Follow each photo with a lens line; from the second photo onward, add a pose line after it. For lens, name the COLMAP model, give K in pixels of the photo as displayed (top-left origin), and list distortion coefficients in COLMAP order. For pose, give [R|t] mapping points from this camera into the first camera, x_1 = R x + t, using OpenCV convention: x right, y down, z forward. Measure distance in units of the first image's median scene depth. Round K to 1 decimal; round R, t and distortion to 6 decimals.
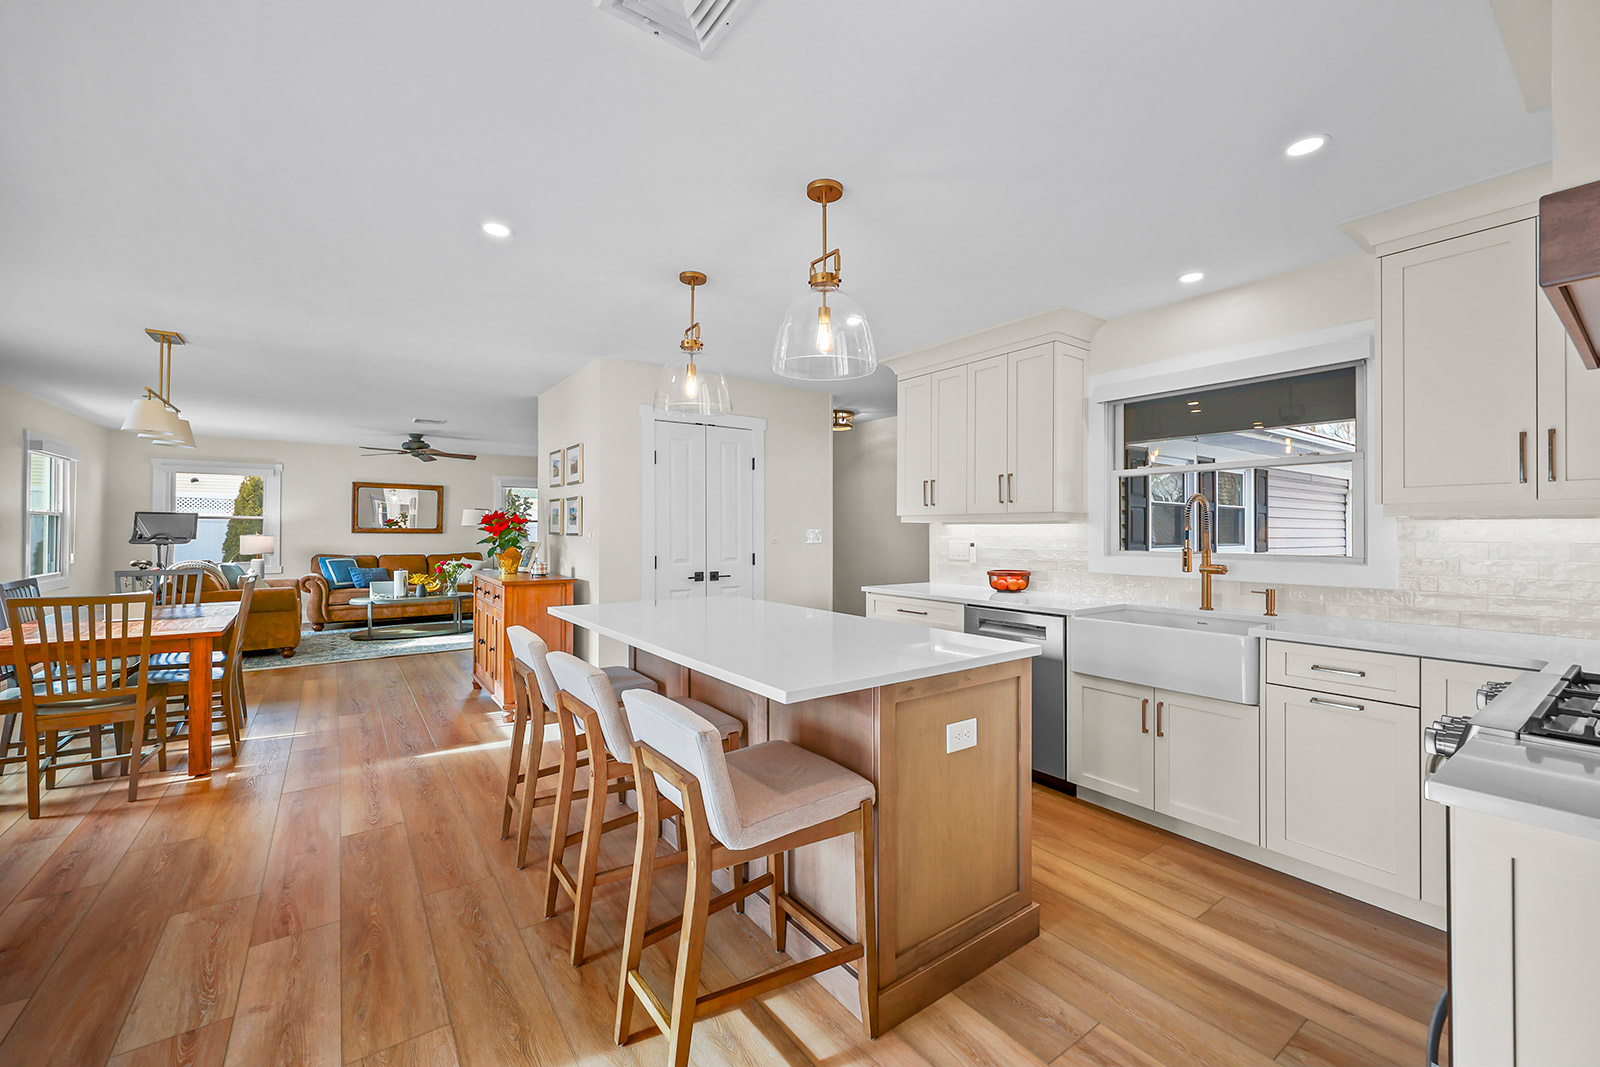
lens RADIAL K [[646.8, 0, 804.4], [0, 646.8, 525.7], [0, 0, 1]] dist [-0.001134, 0.000185]
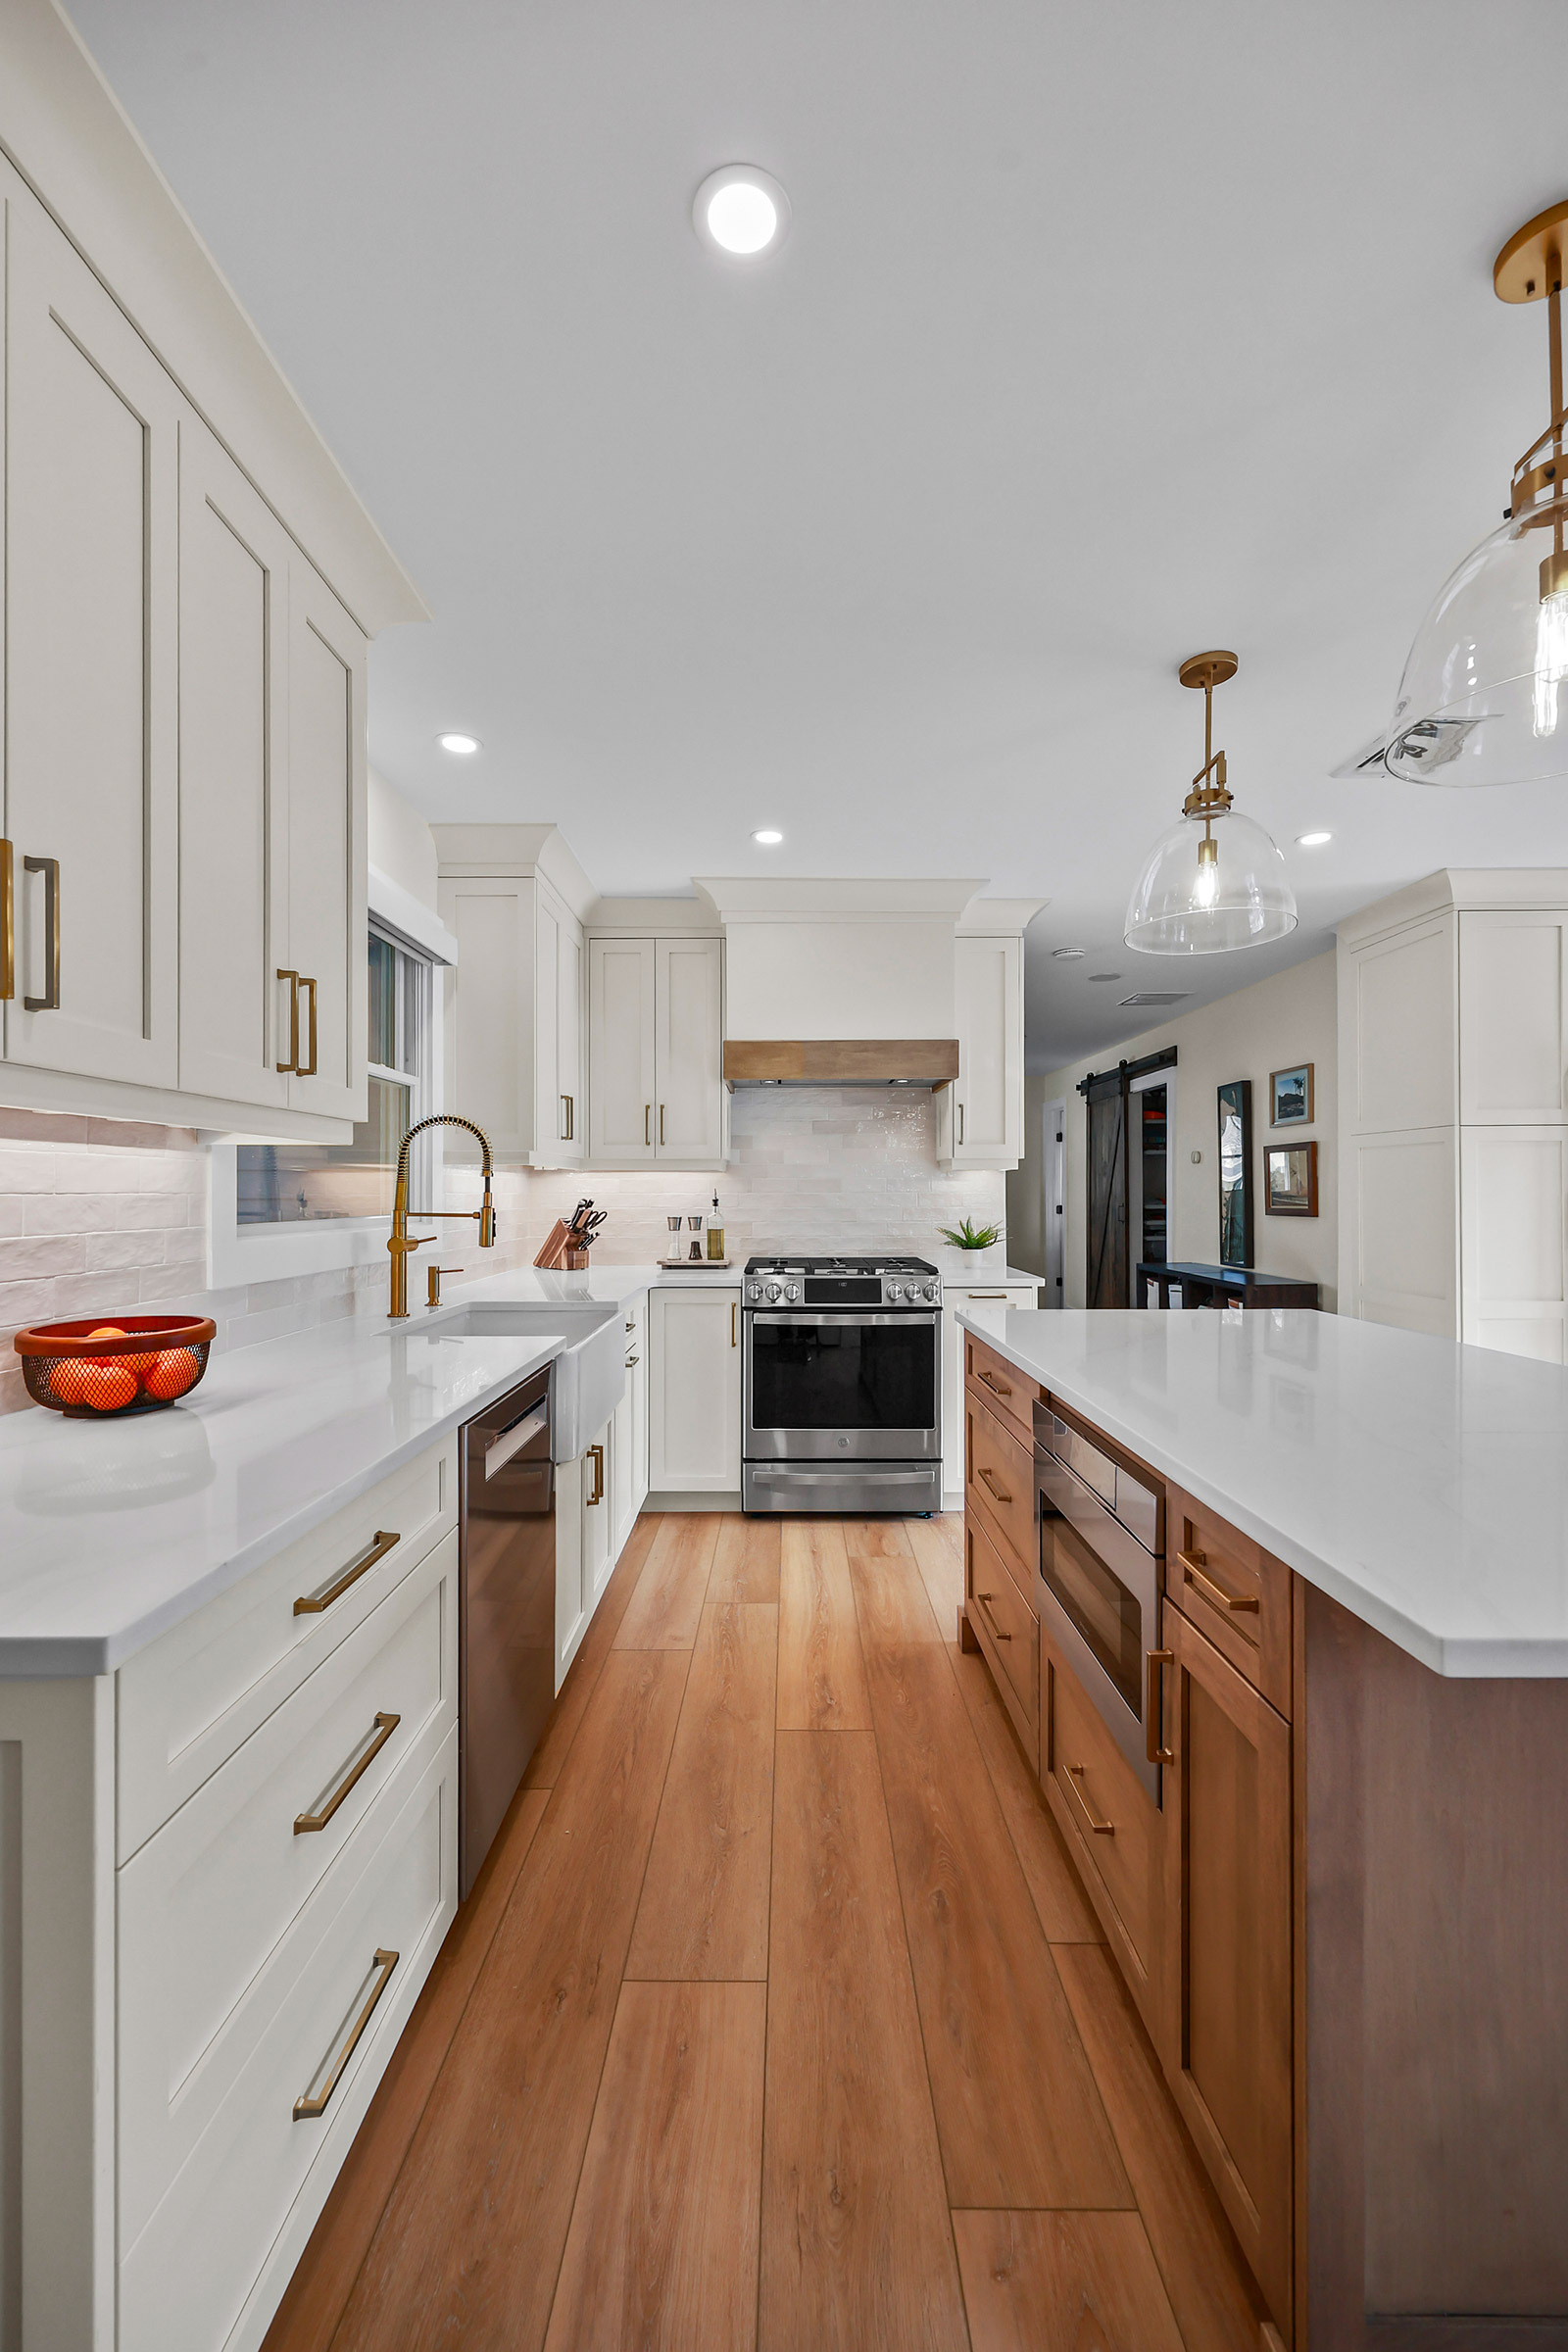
lens RADIAL K [[950.8, 0, 778.5], [0, 950.8, 1190.7], [0, 0, 1]] dist [-0.001134, 0.000185]
pose [[-0.801895, 0.001245, 0.597463, -0.120158], [-0.003979, 0.999965, -0.007425, 0.019846], [-0.597452, -0.008331, -0.801862, 1.223760]]
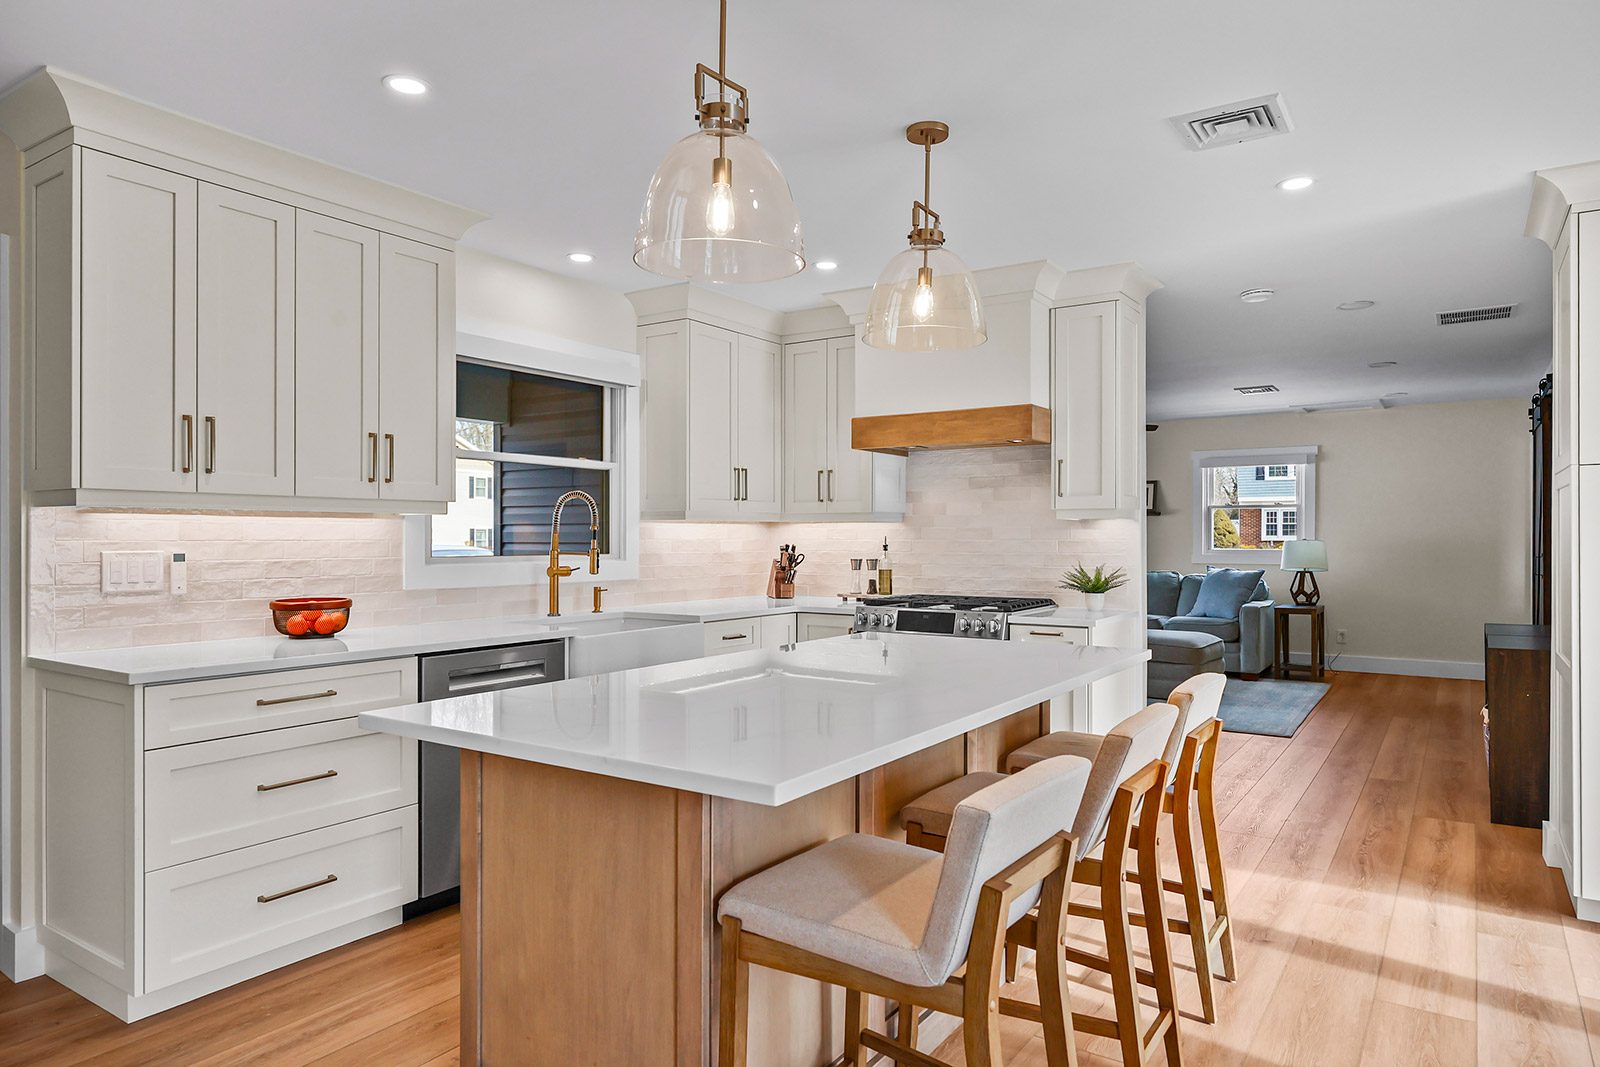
lens RADIAL K [[979.9, 0, 799.6], [0, 979.9, 536.3], [0, 0, 1]] dist [0.002534, -0.001399]
pose [[-0.336475, -0.001242, 0.941692, -0.676396], [-0.008169, 0.999965, -0.001600, 0.012987], [-0.941657, -0.008231, -0.336473, 0.948508]]
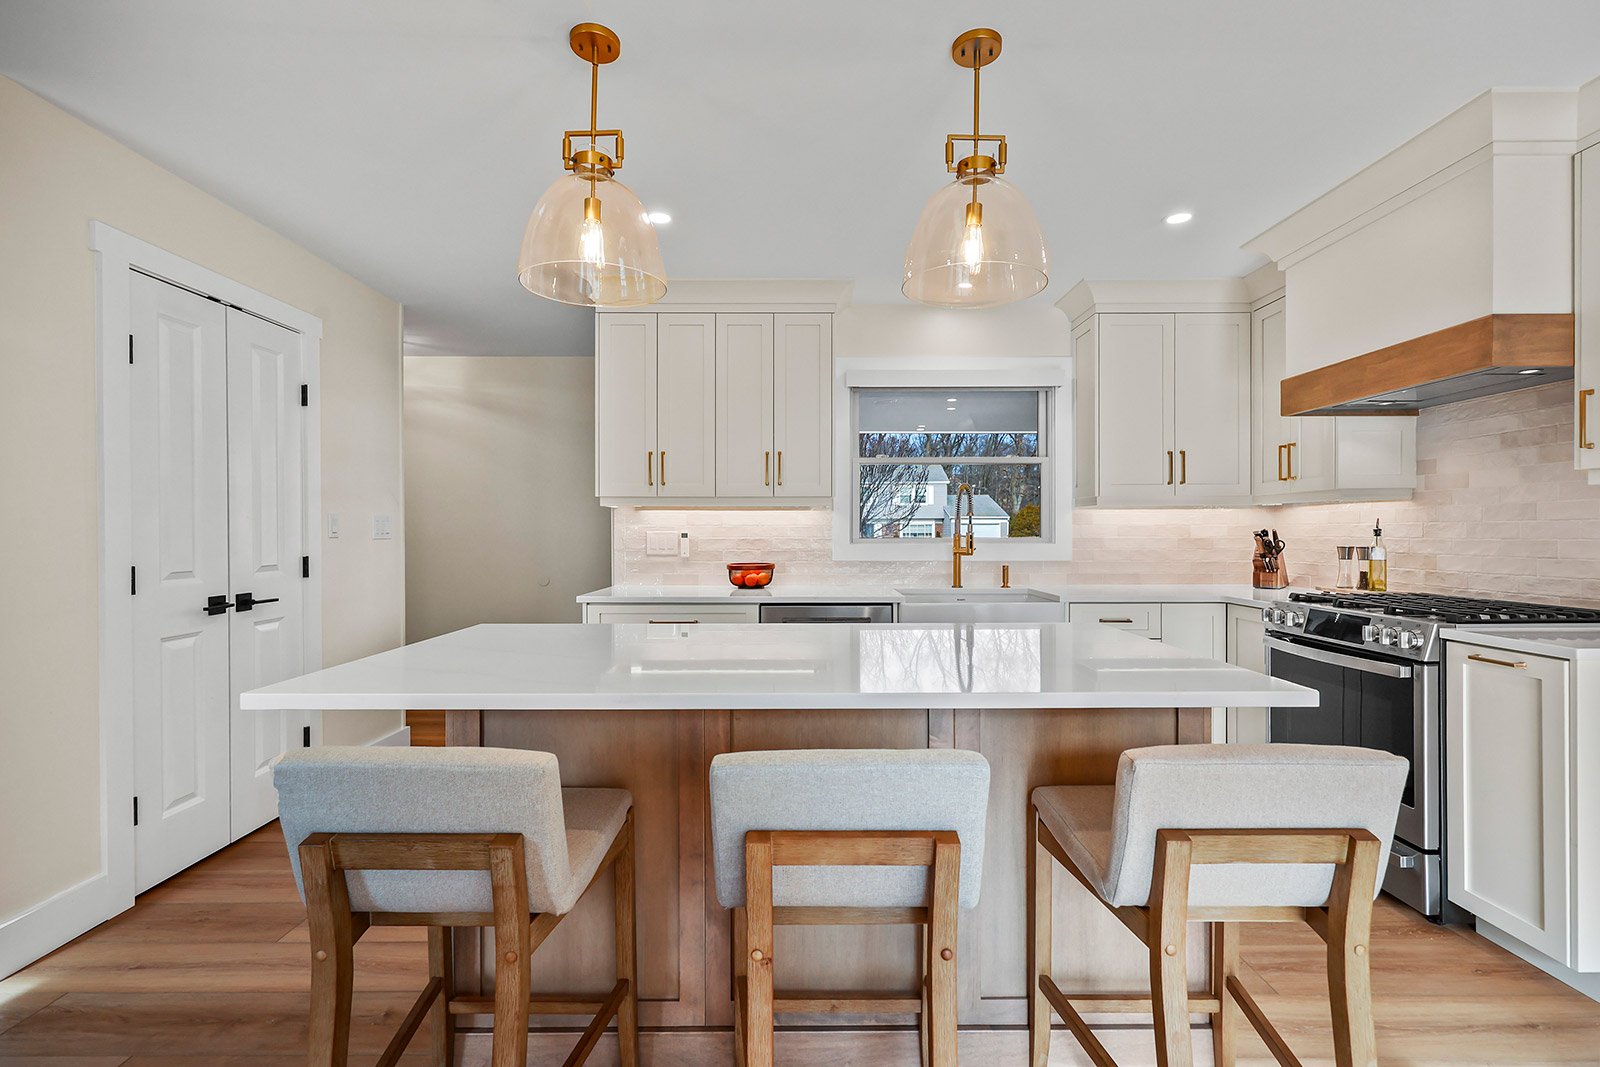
lens RADIAL K [[715.7, 0, 805.6], [0, 715.7, 535.9], [0, 0, 1]] dist [-0.000132, 0.001488]
pose [[0.589482, -0.007877, 0.807743, -0.449006], [-0.003044, 0.999924, 0.011972, 0.021829], [-0.807776, -0.009516, 0.589413, 0.397315]]
